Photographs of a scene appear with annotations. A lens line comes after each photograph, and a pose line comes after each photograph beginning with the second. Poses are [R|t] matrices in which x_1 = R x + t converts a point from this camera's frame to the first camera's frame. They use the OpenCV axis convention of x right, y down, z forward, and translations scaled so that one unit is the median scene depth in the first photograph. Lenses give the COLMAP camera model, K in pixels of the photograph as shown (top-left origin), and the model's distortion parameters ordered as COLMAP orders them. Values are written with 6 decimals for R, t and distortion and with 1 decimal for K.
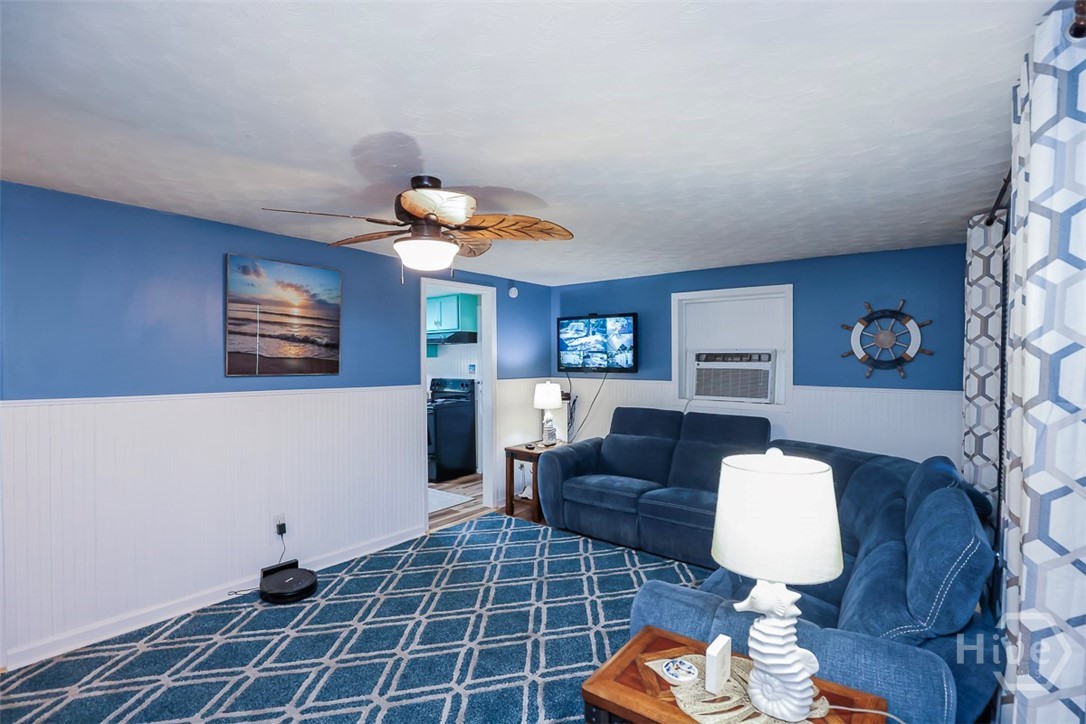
lens RADIAL K [[500.5, 0, 543.3], [0, 500.5, 364.9], [0, 0, 1]] dist [-0.028419, 0.003666]
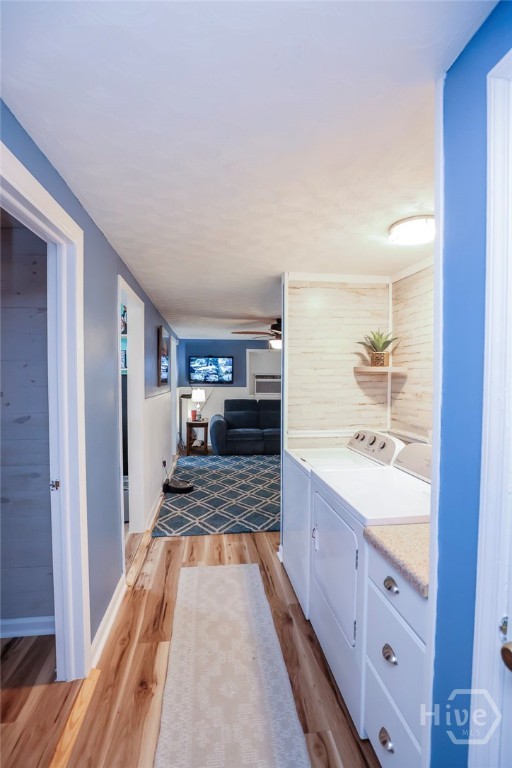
lens RADIAL K [[353.9, 0, 258.7], [0, 353.9, 387.0], [0, 0, 1]] dist [-0.028419, 0.003666]
pose [[0.690406, -0.015236, 0.723261, -0.866992], [0.002495, 0.999822, 0.018680, 0.001619], [-0.723418, -0.011092, 0.690322, -0.160135]]
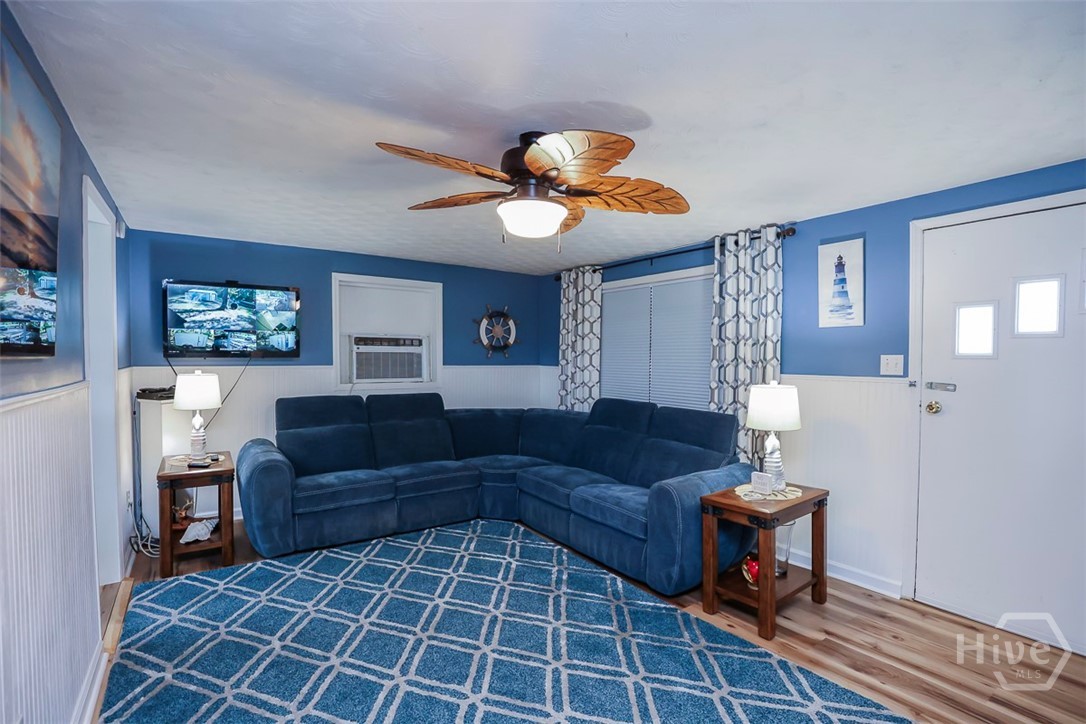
lens RADIAL K [[500.5, 0, 544.2], [0, 500.5, 369.4], [0, 0, 1]] dist [-0.028419, 0.003666]
pose [[0.287902, -0.029311, 0.957211, -0.521624], [0.001796, 0.999546, 0.030067, 0.011810], [-0.957658, -0.006937, 0.287824, 0.342358]]
